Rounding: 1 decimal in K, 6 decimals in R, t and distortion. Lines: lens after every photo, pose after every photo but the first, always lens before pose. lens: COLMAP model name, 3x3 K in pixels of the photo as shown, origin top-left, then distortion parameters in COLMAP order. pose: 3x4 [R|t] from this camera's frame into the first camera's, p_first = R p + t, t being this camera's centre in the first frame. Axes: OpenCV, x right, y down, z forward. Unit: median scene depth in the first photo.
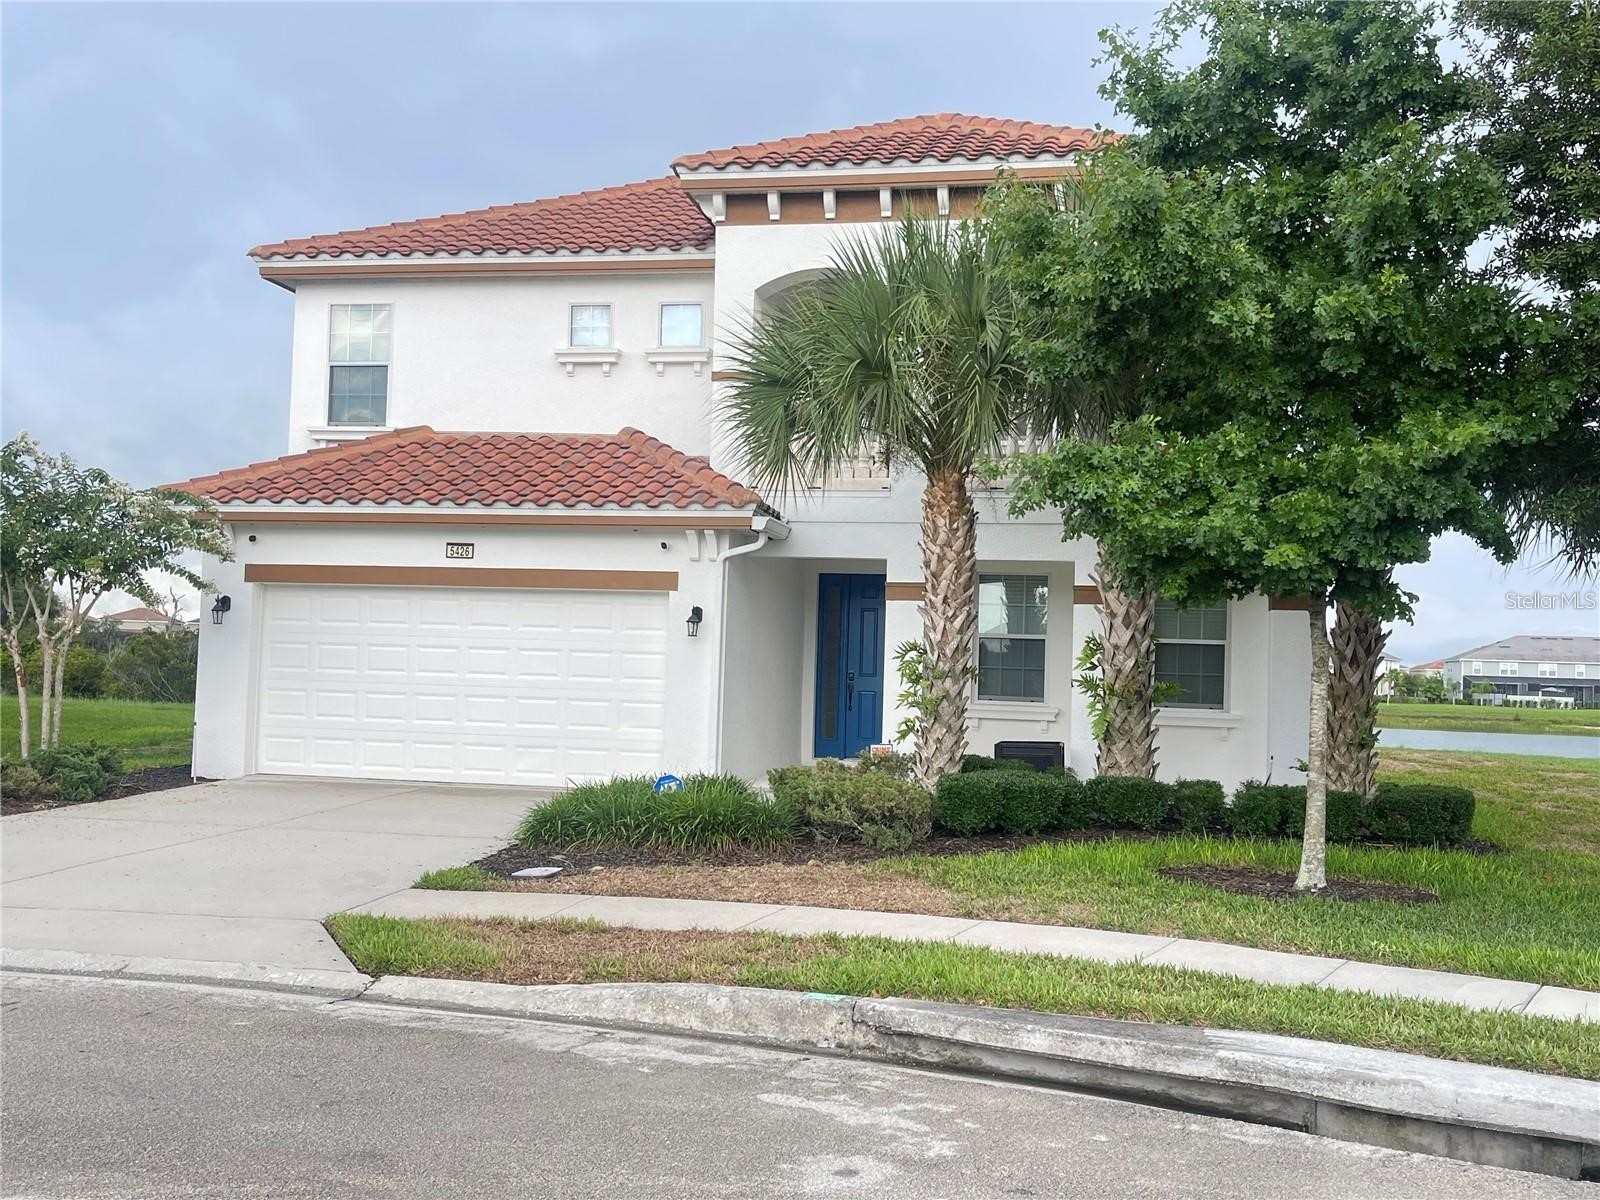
lens RADIAL K [[1576.4, 0, 801.8], [0, 1576.4, 602.0], [0, 0, 1]] dist [-0.018882, 0.000000]
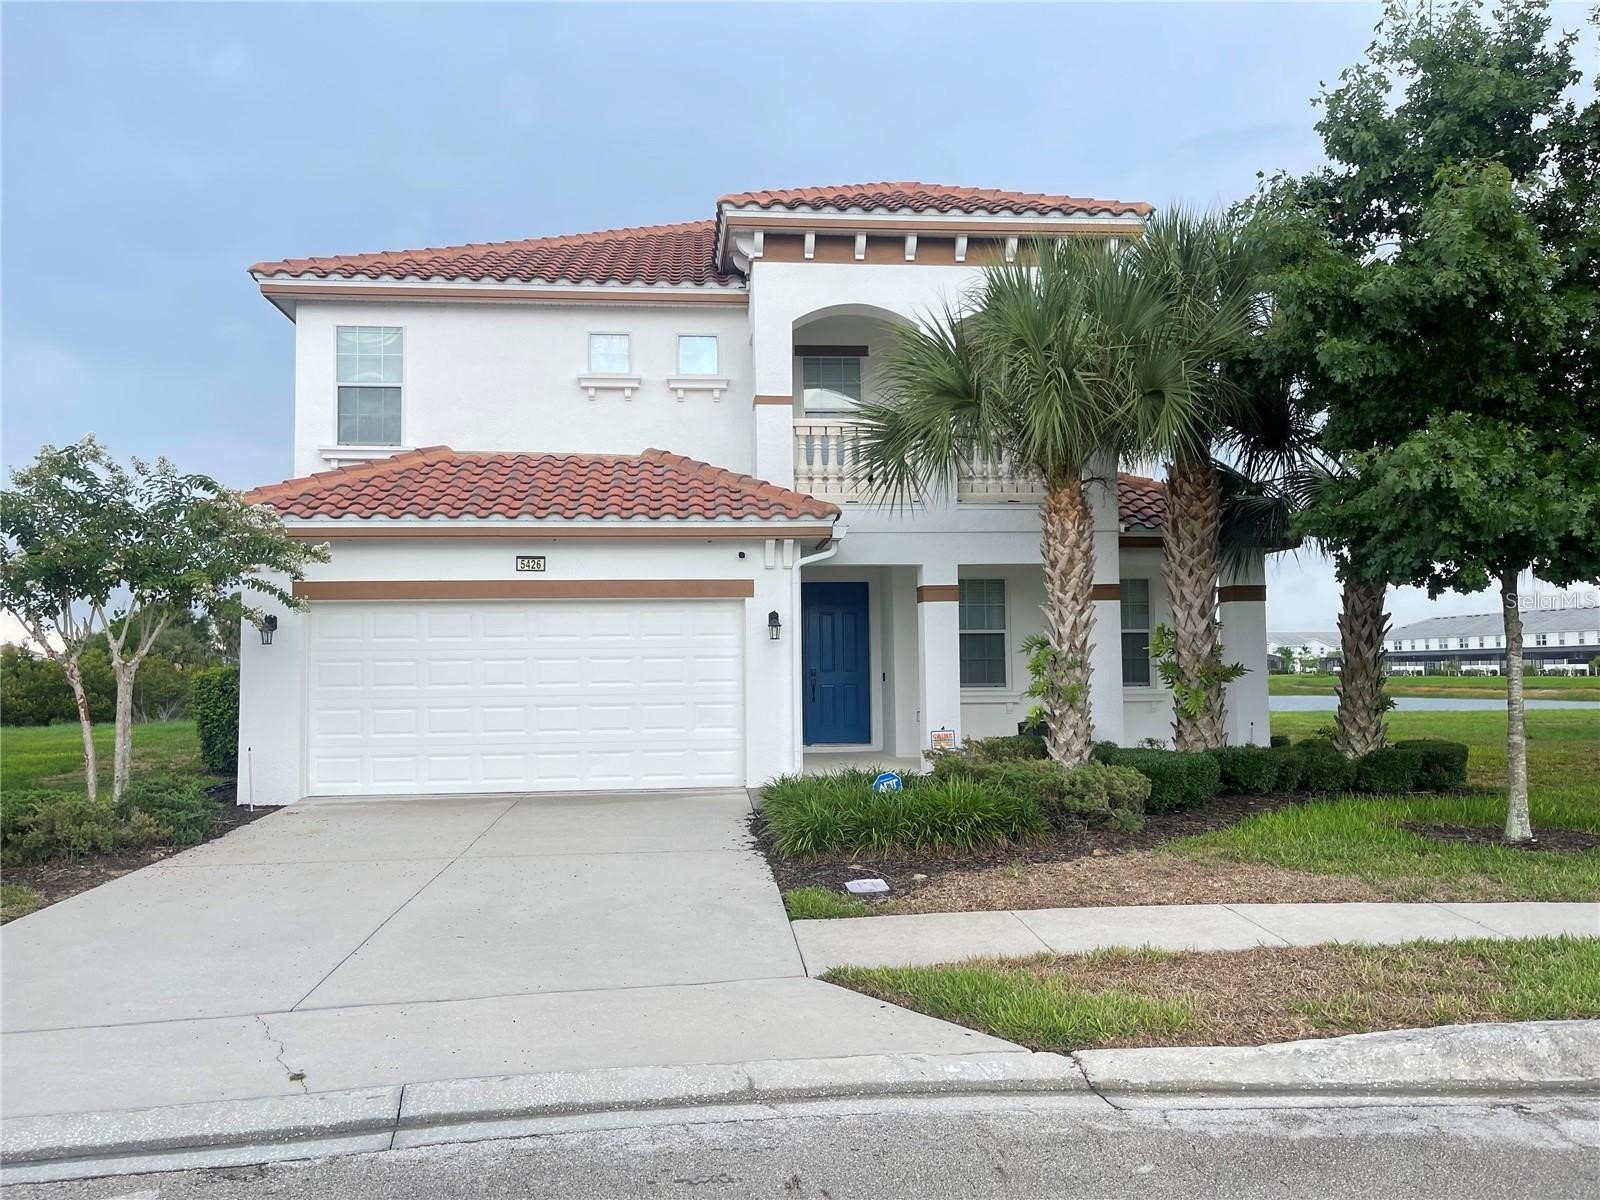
lens RADIAL K [[1193.7, 0, 796.7], [0, 1193.7, 597.9], [0, 0, 1]] dist [-0.003166, 0.008105]
pose [[0.959473, -0.024353, 0.280748, -0.268162], [0.028425, 0.999541, -0.010442, 0.002434], [-0.280365, 0.017999, 0.959725, 0.209581]]
